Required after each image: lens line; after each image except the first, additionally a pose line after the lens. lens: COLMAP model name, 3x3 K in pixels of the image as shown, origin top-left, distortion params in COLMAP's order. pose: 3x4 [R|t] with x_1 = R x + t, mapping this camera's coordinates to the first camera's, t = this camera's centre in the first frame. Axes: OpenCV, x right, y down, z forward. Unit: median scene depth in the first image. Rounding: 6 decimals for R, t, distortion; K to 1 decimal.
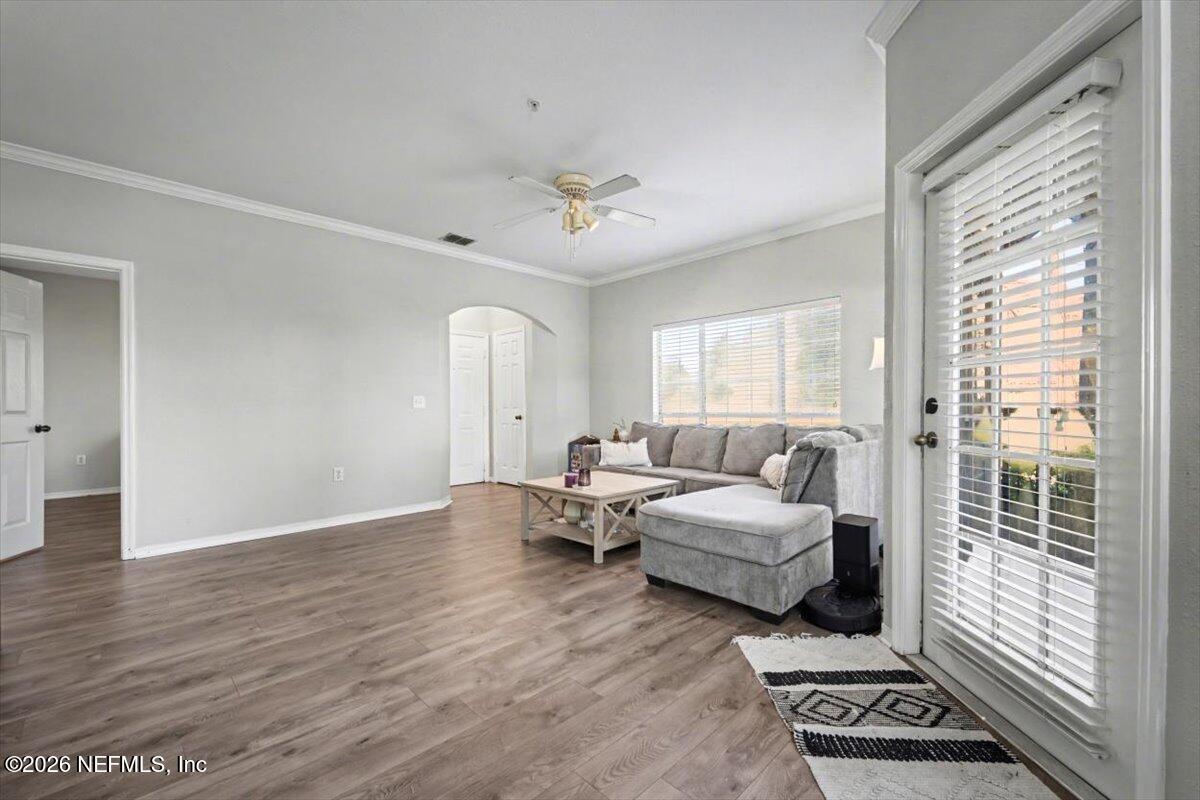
lens RADIAL K [[488.3, 0, 605.7], [0, 488.3, 409.6], [0, 0, 1]] dist [0.007379, -0.000324]
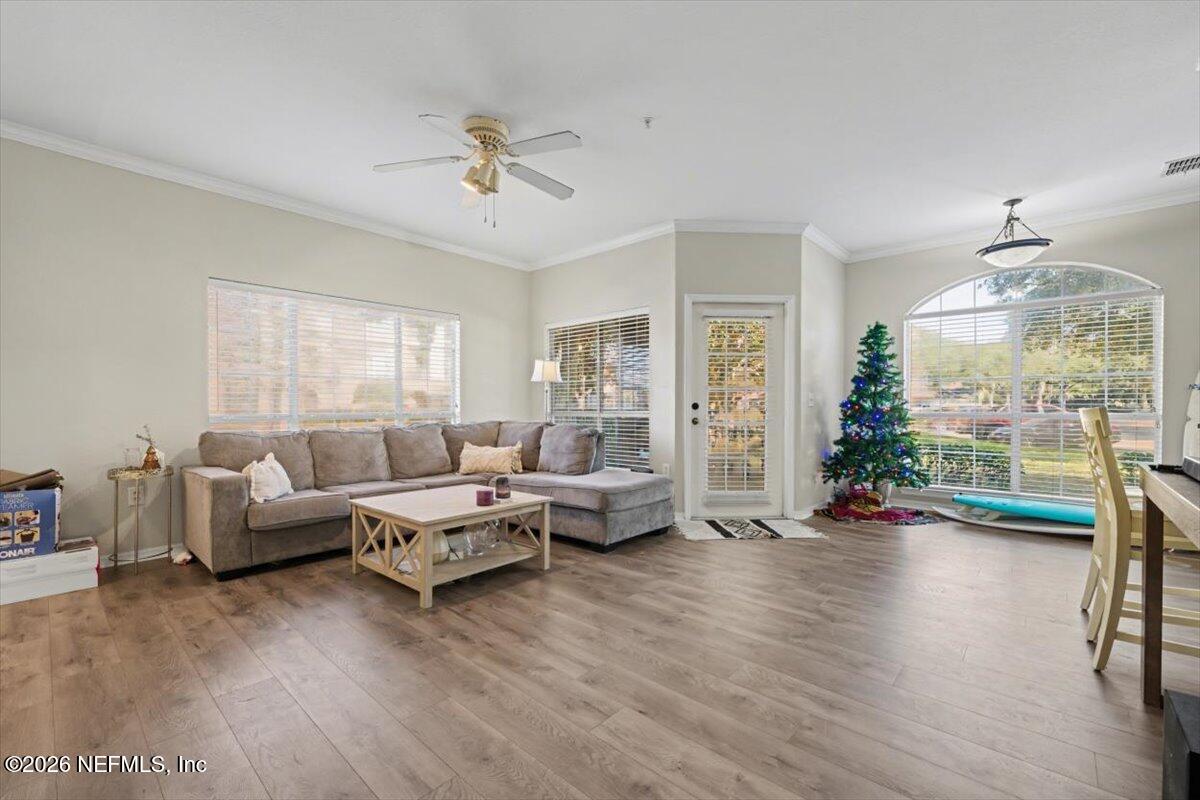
lens RADIAL K [[505.1, 0, 600.1], [0, 505.1, 402.4], [0, 0, 1]] dist [-0.003236, -0.000371]
pose [[-0.056450, 0.013228, 0.998318, -1.550573], [0.008513, 0.999882, -0.012768, 0.001397], [-0.998369, 0.007778, -0.056556, 1.458580]]
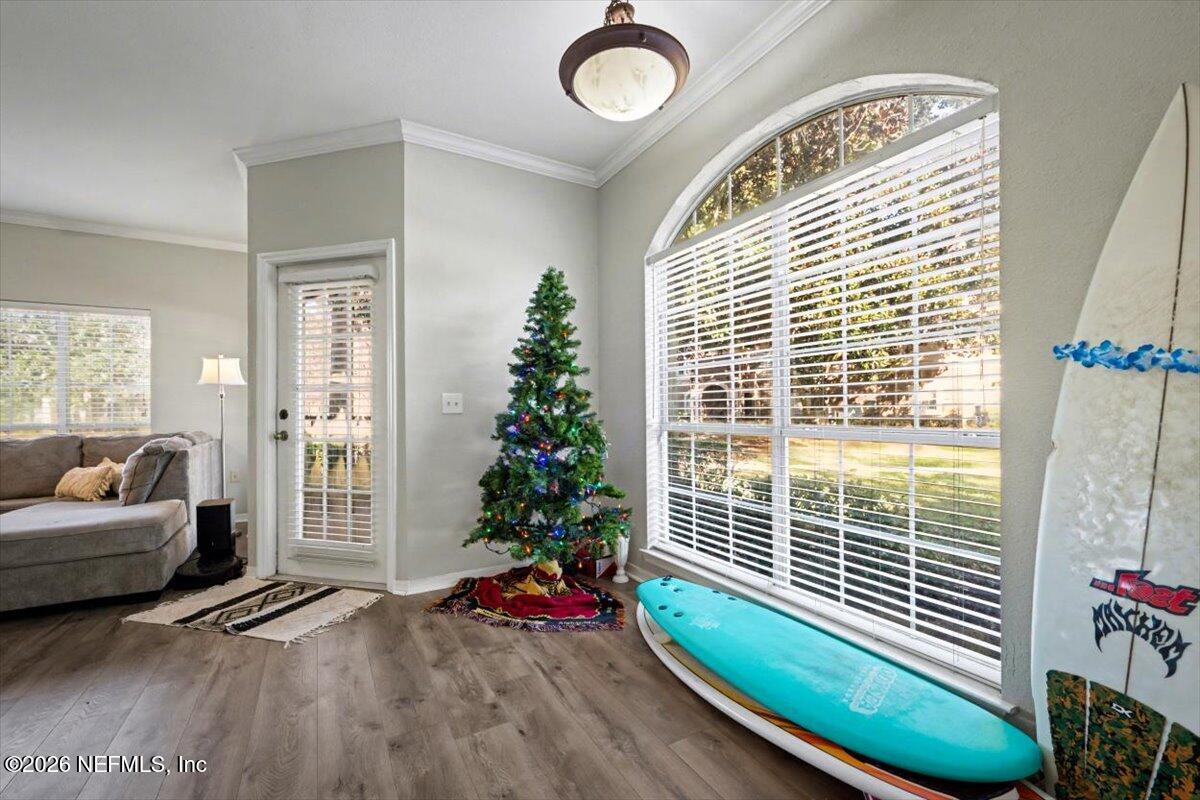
lens RADIAL K [[488.3, 0, 597.0], [0, 488.3, 411.4], [0, 0, 1]] dist [0.007379, -0.000324]
pose [[0.253442, 0.004262, 0.967341, -0.574645], [0.012627, 0.999891, -0.007713, 0.007611], [-0.967268, 0.014169, 0.253361, -0.363861]]
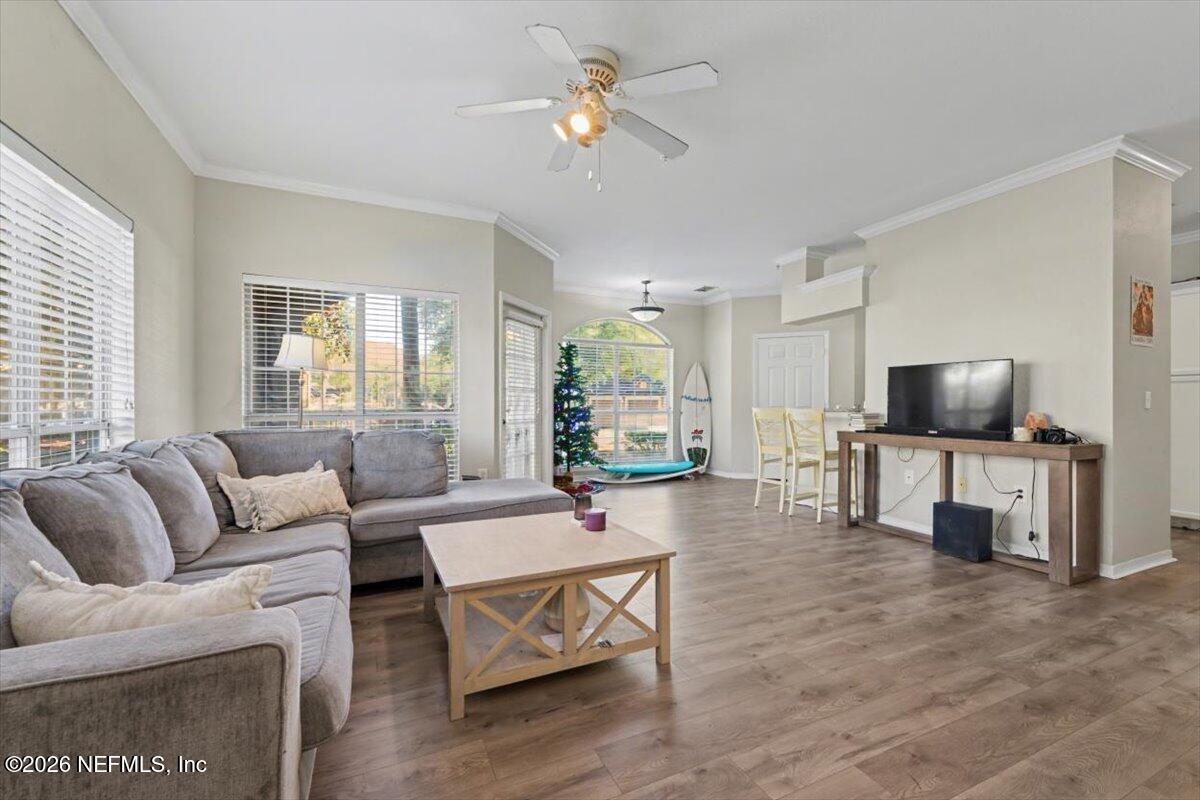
lens RADIAL K [[488.3, 0, 605.2], [0, 488.3, 403.8], [0, 0, 1]] dist [0.007379, -0.000324]
pose [[-0.942021, 0.001496, 0.335550, -0.507008], [0.003058, 0.999987, 0.004128, -0.028096], [-0.335540, 0.004914, -0.942013, 2.756916]]
